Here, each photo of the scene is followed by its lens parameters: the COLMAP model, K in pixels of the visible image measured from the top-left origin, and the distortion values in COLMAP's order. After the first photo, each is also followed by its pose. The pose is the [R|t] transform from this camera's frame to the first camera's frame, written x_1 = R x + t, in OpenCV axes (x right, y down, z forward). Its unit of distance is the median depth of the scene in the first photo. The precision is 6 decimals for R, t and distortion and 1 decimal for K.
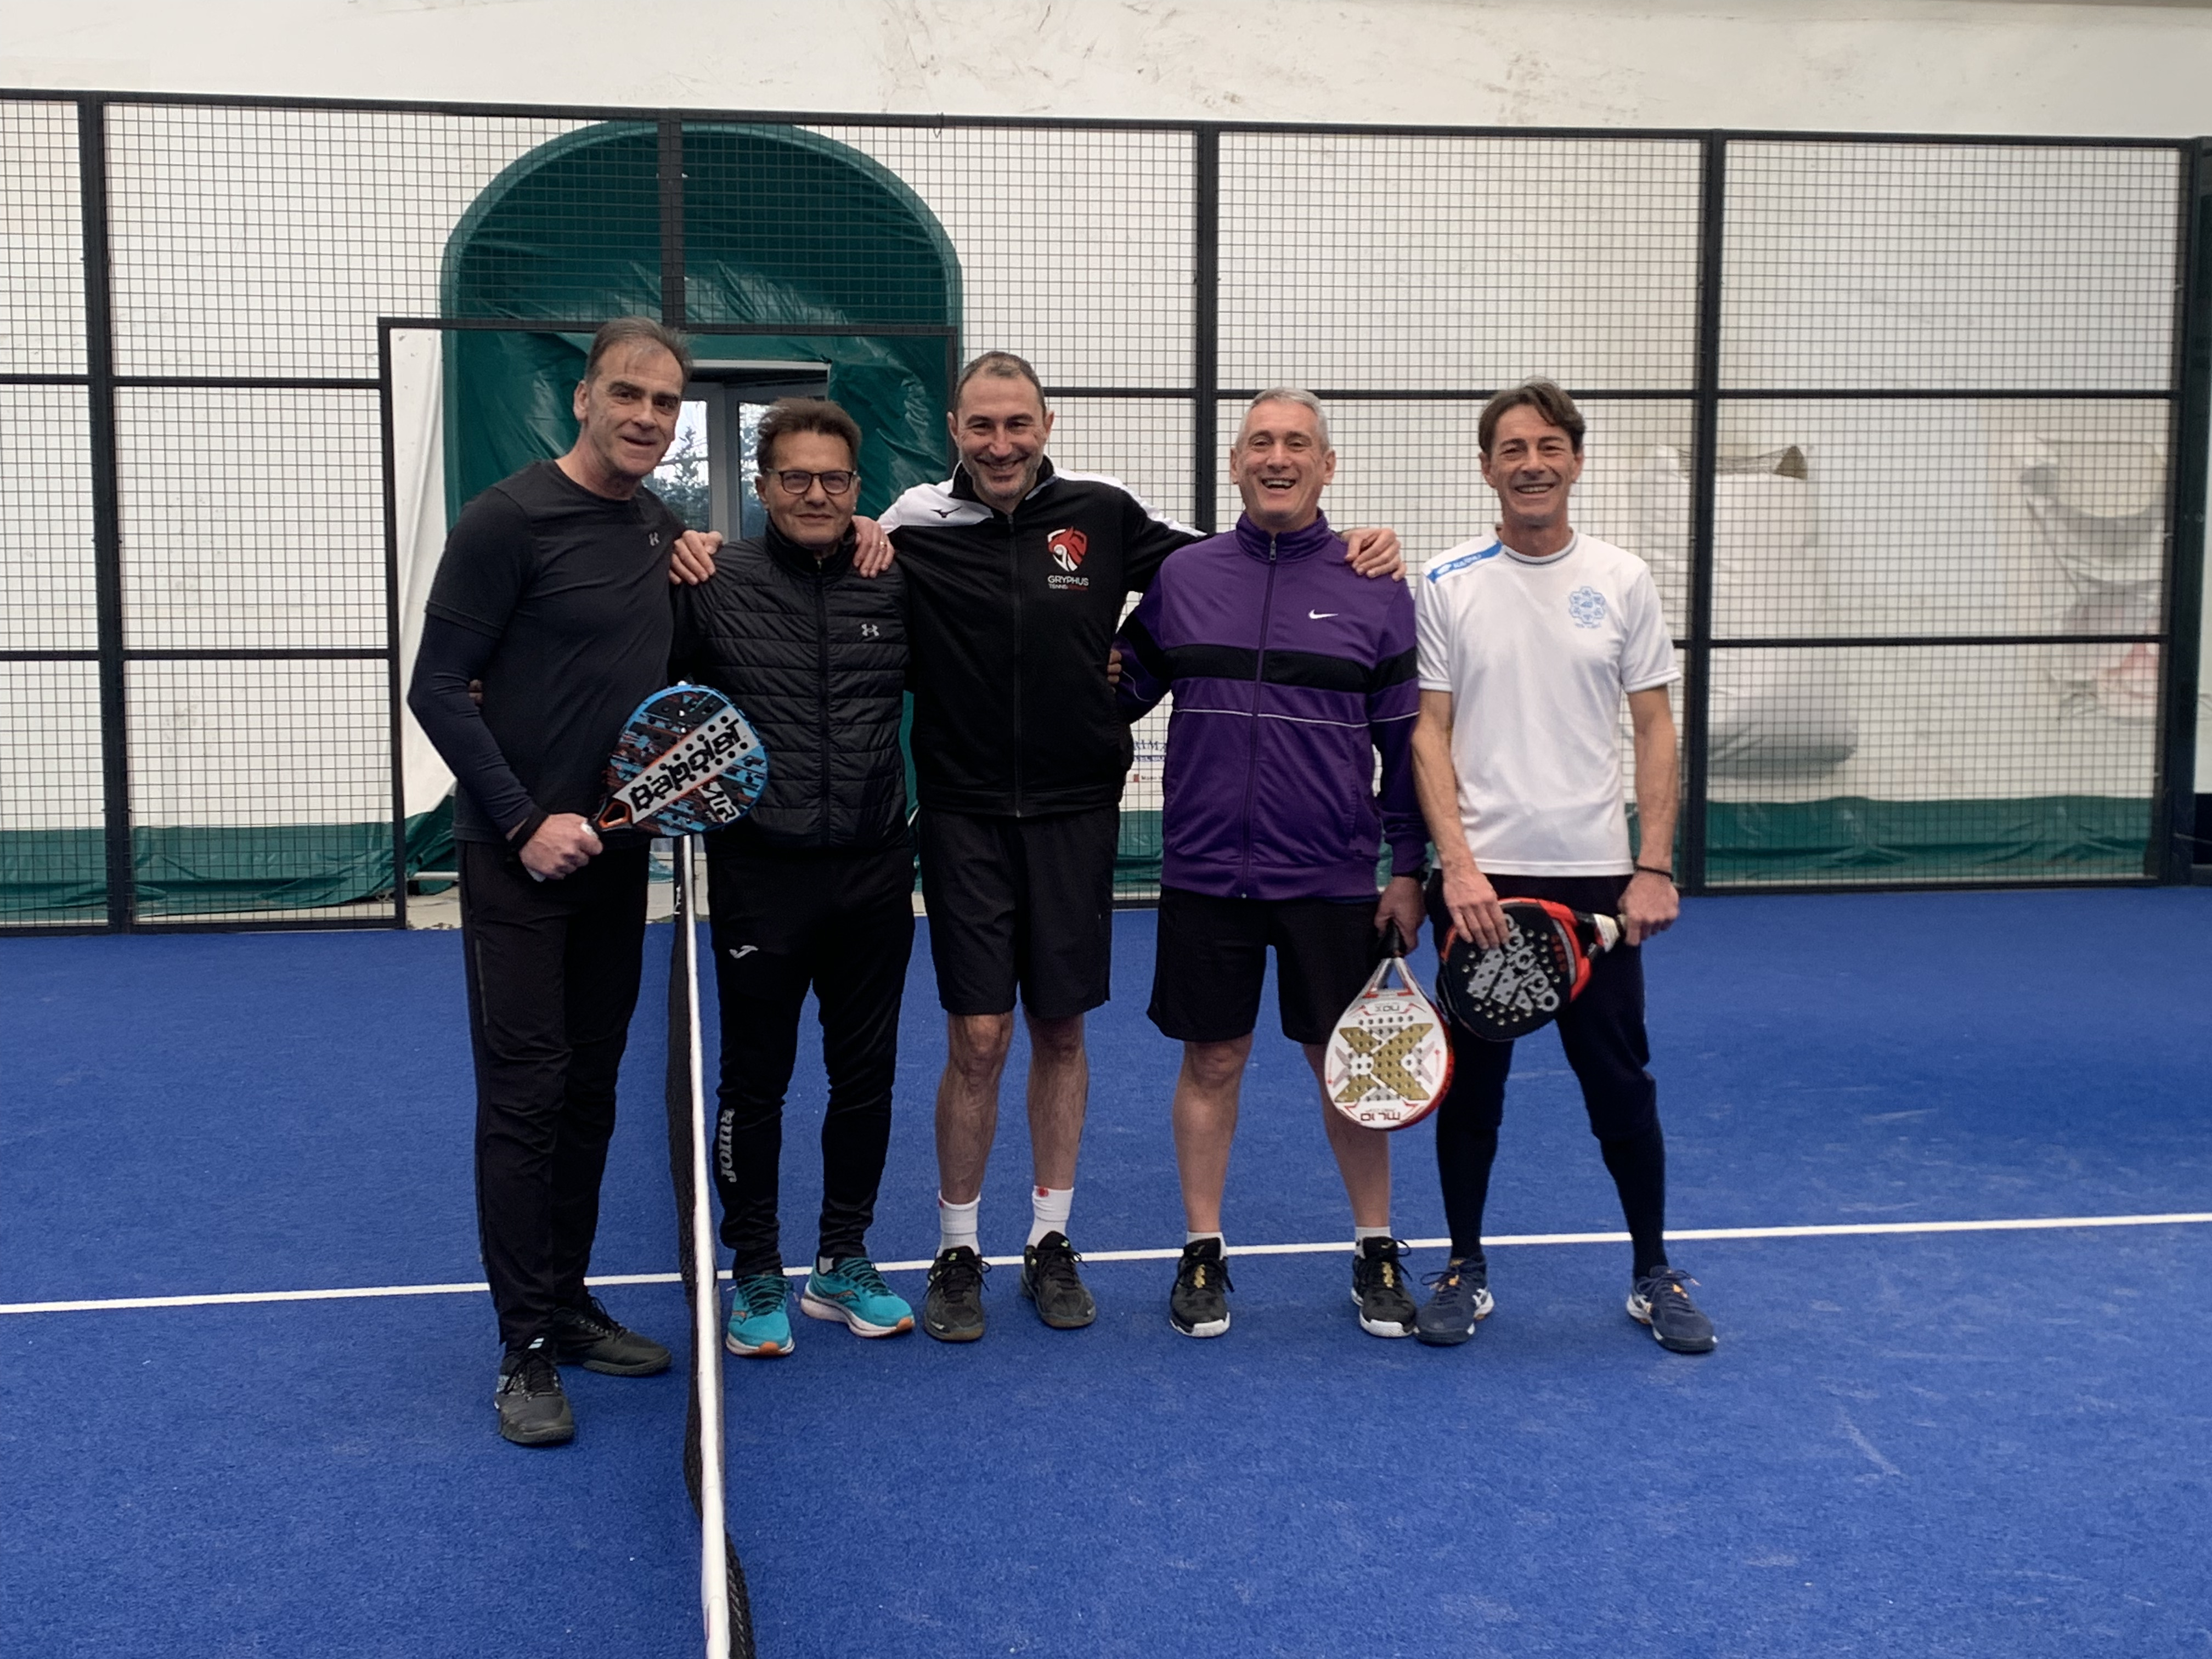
lens RADIAL K [[2878.7, 0, 1159.1], [0, 2878.7, 796.3], [0, 0, 1]] dist [0.033197, 0.000000]
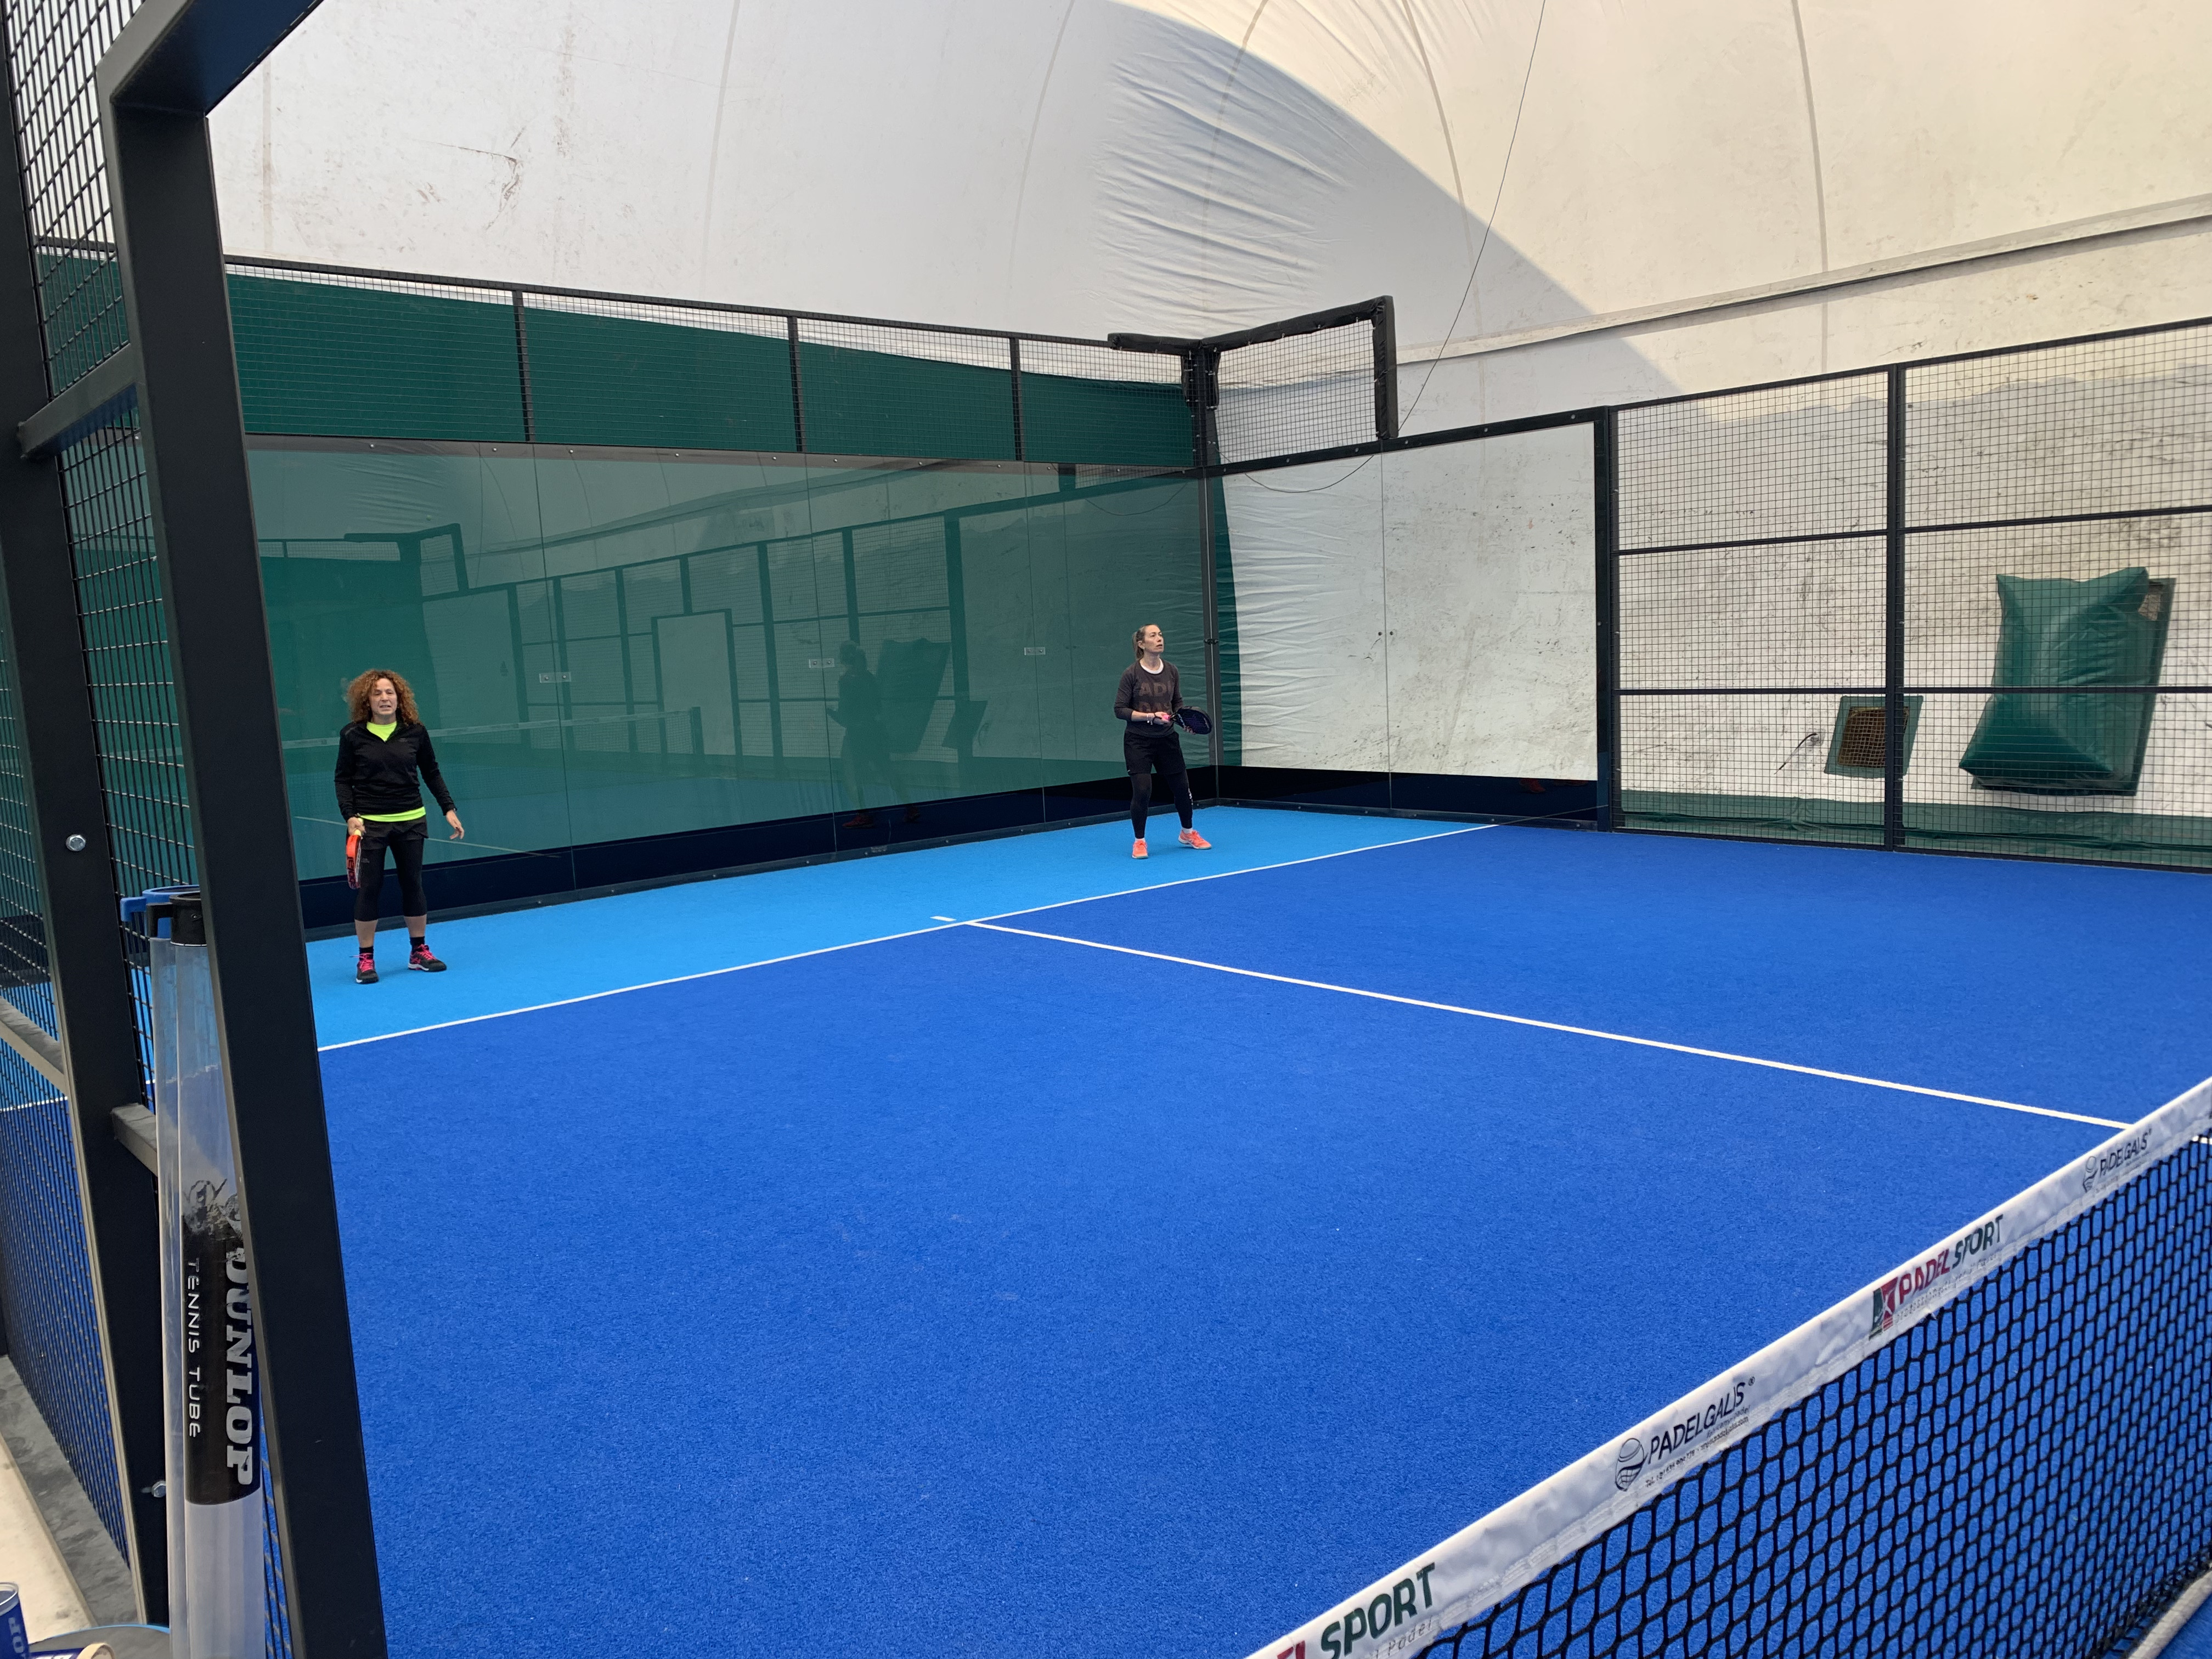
lens RADIAL K [[1684.8, 0, 1101.1], [0, 1684.8, 824.7], [0, 0, 1]] dist [-0.047690, 0.005026]
pose [[0.525917, 0.066616, -0.847923, 0.773609], [-0.030010, 0.997761, 0.059775, -0.022161], [0.850006, -0.005991, 0.526738, 0.161996]]
